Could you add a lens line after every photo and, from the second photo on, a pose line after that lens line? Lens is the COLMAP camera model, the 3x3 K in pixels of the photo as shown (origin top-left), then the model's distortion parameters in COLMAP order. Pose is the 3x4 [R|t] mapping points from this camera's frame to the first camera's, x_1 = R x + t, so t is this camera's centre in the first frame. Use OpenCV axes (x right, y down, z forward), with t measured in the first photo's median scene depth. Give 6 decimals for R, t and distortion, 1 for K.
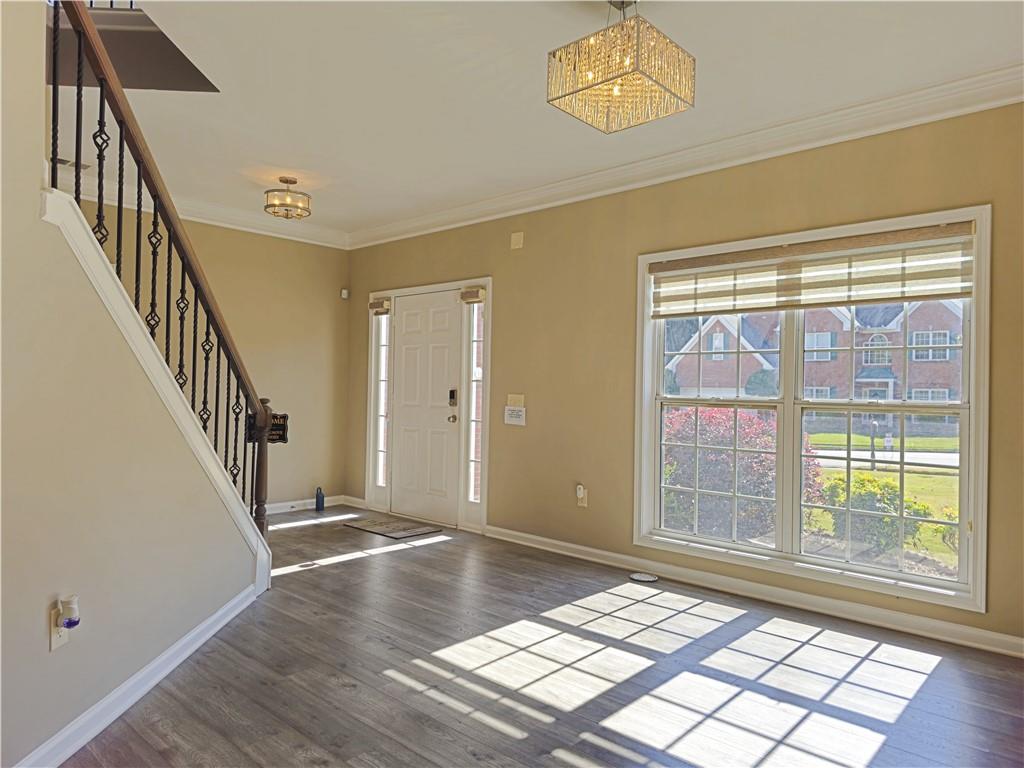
lens RADIAL K [[681.9, 0, 514.5], [0, 681.9, 384.5], [0, 0, 1]] dist [0.032172, -0.015870]
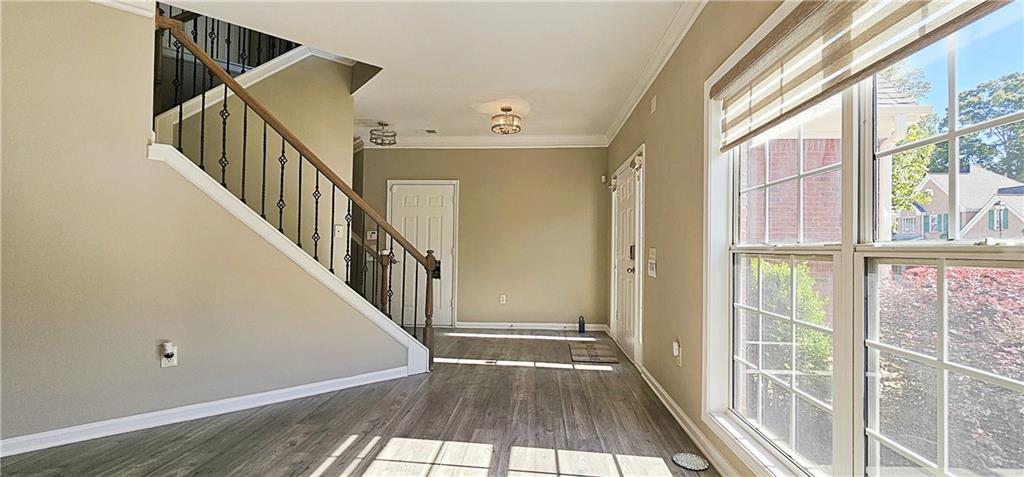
lens RADIAL K [[417.7, 0, 508.6], [0, 417.7, 241.7], [0, 0, 1]] dist [0.003593, 0.000669]
pose [[0.613873, -0.024450, -0.789026, 0.499122], [0.005889, 0.999634, -0.026395, 0.026865], [0.789383, 0.011557, 0.613792, 0.547157]]
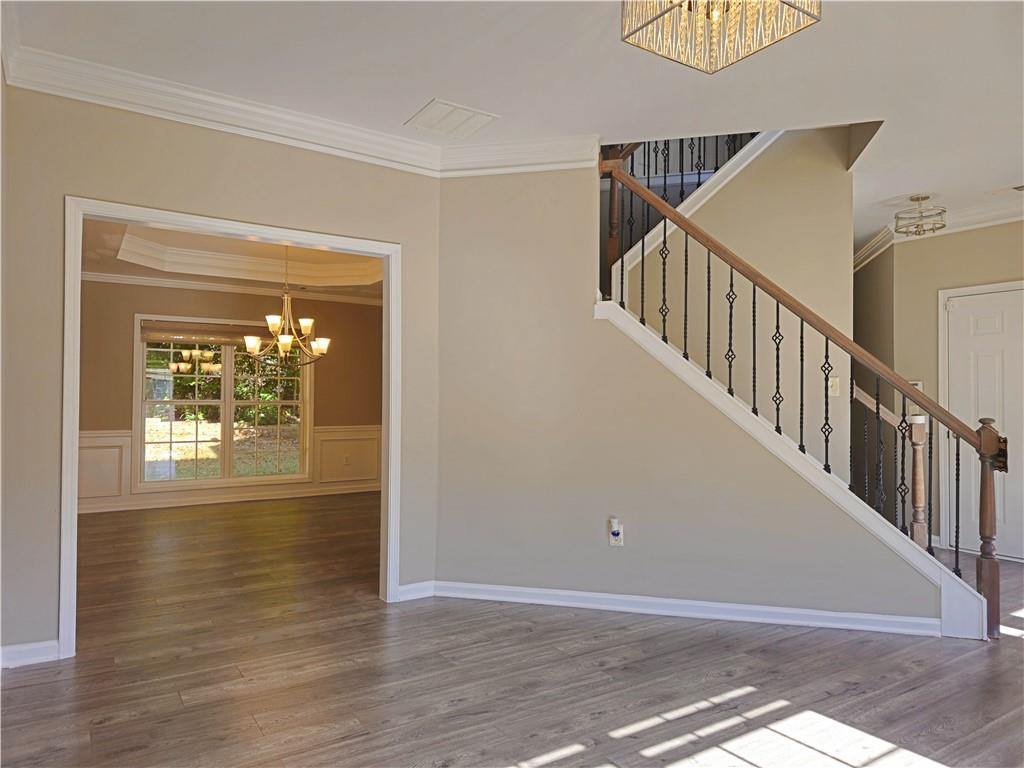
lens RADIAL K [[681.9, 0, 512.1], [0, 681.9, 383.1], [0, 0, 1]] dist [0.032172, -0.015870]
pose [[-0.256915, -0.043801, -0.965441, 0.625045], [-0.002037, 0.998995, -0.044782, 0.016184], [0.966432, -0.009538, -0.256746, 0.639543]]
